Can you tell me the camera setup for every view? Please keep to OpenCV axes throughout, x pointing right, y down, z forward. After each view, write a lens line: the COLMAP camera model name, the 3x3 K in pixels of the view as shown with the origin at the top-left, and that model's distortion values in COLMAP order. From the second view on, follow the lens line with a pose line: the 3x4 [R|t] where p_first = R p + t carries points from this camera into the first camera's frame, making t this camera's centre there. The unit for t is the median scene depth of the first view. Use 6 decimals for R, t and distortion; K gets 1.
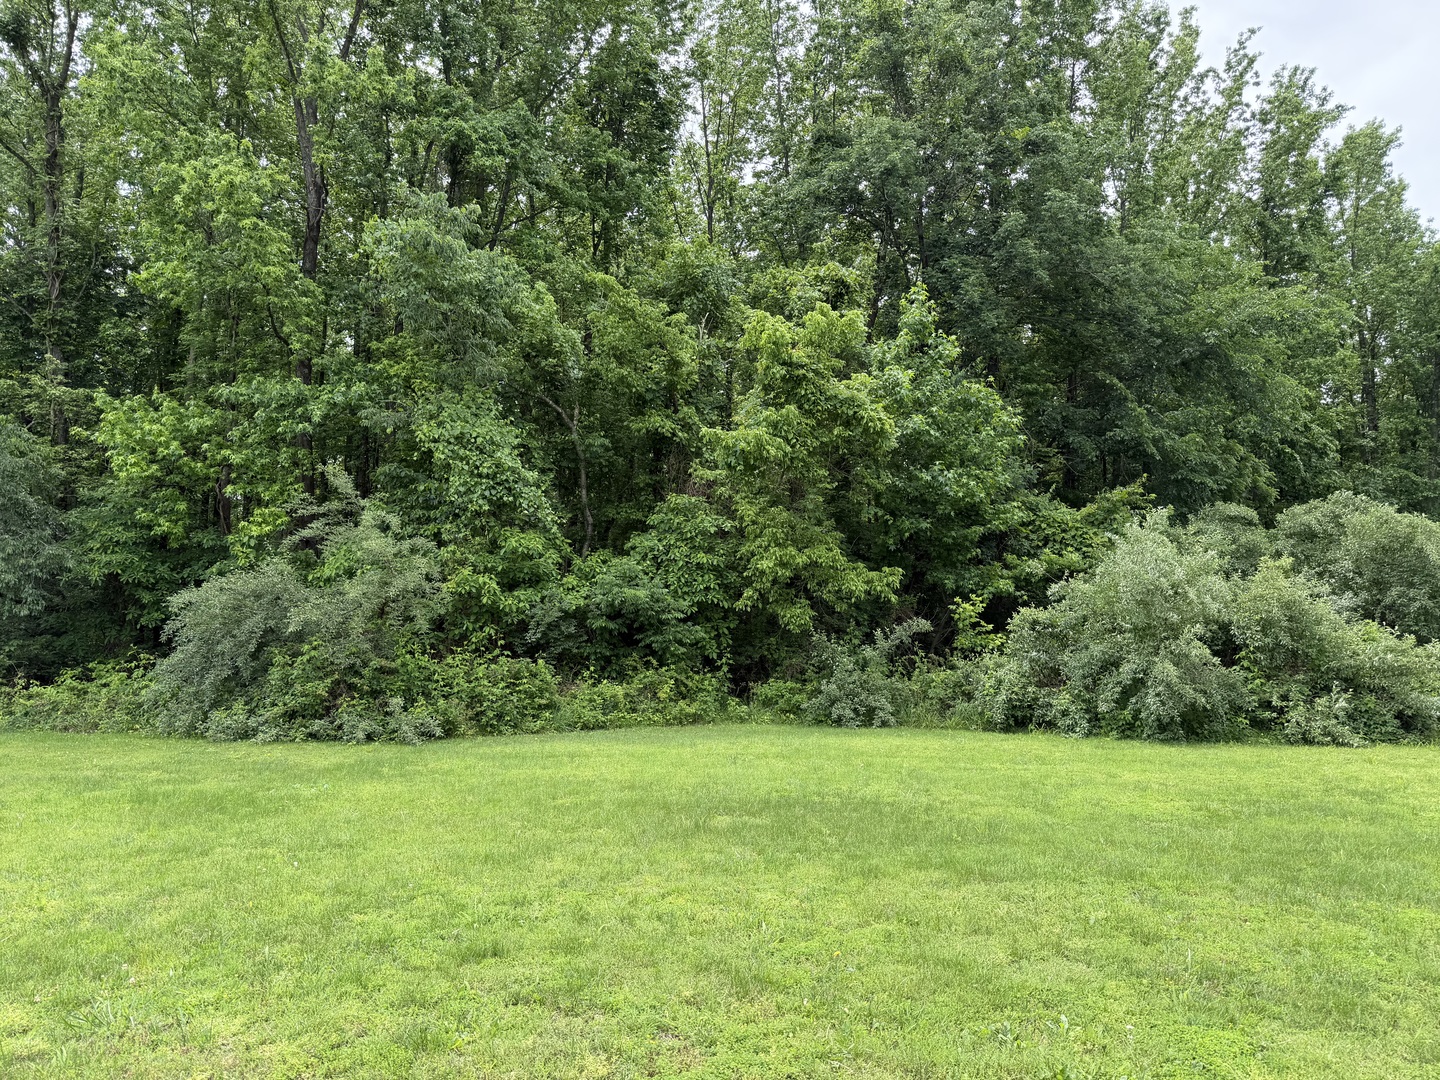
lens RADIAL K [[1009.8, 0, 691.9], [0, 1009.8, 546.2], [0, 0, 1]] dist [0.104727, -0.075237]
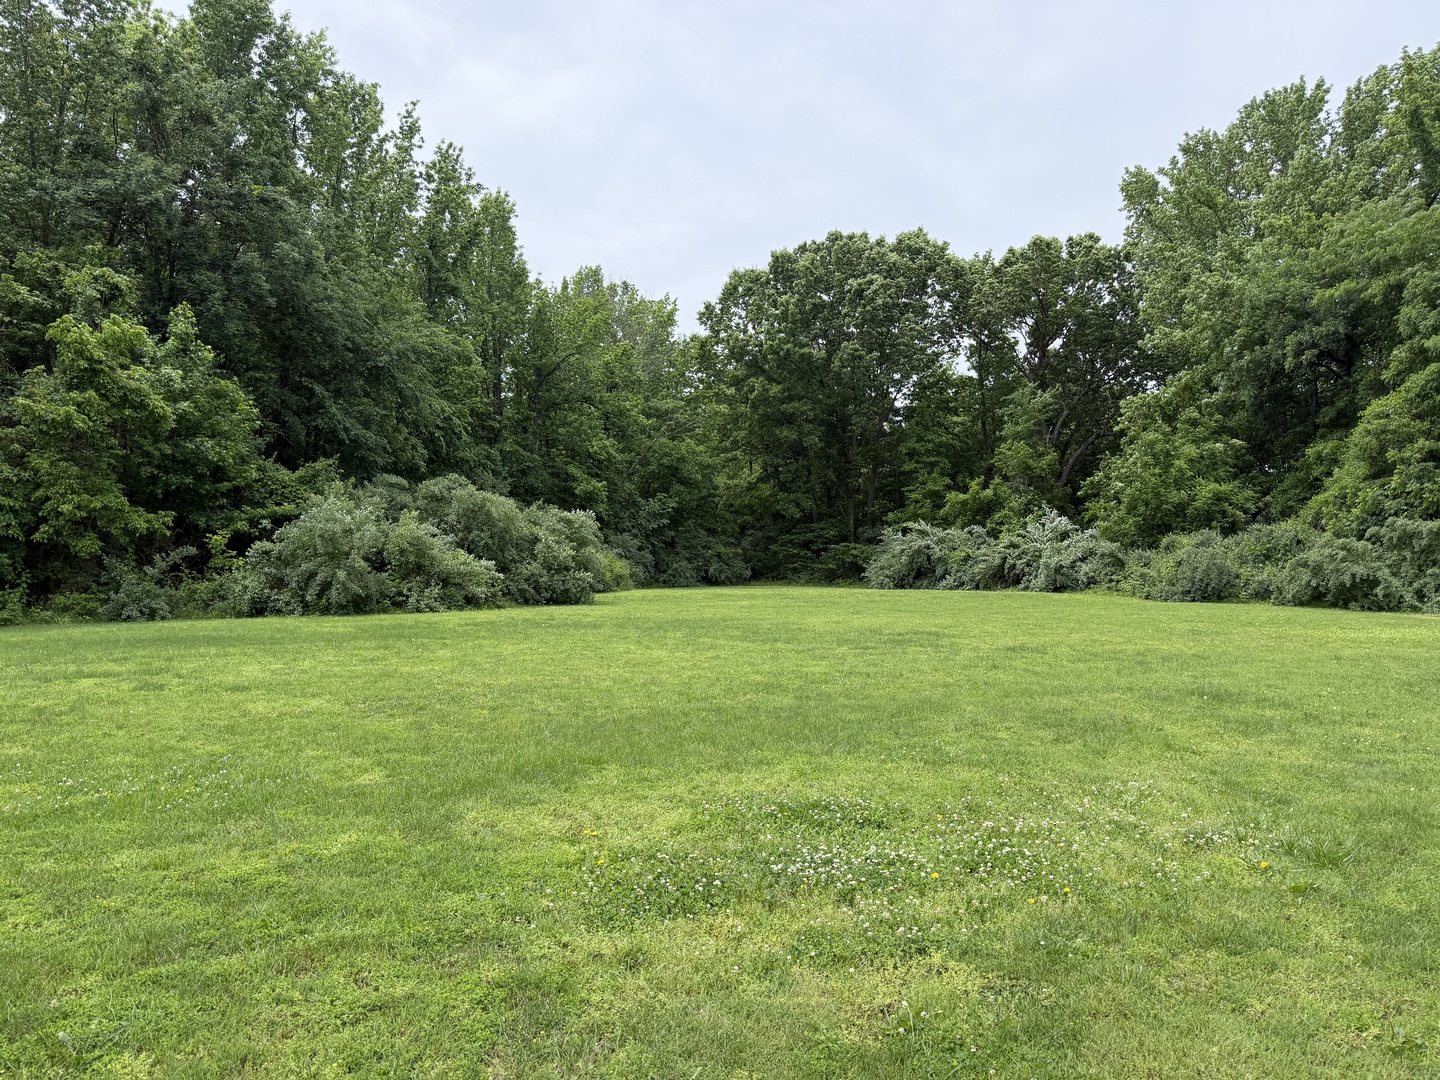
lens RADIAL K [[995.1, 0, 720.0], [0, 995.1, 540.0], [0, 0, 1]] dist [0.062631, -0.100657]
pose [[0.710595, 0.007585, 0.703561, -0.229425], [-0.042966, 0.998544, 0.032630, -0.017235], [-0.702289, -0.053416, 0.709886, -0.516948]]
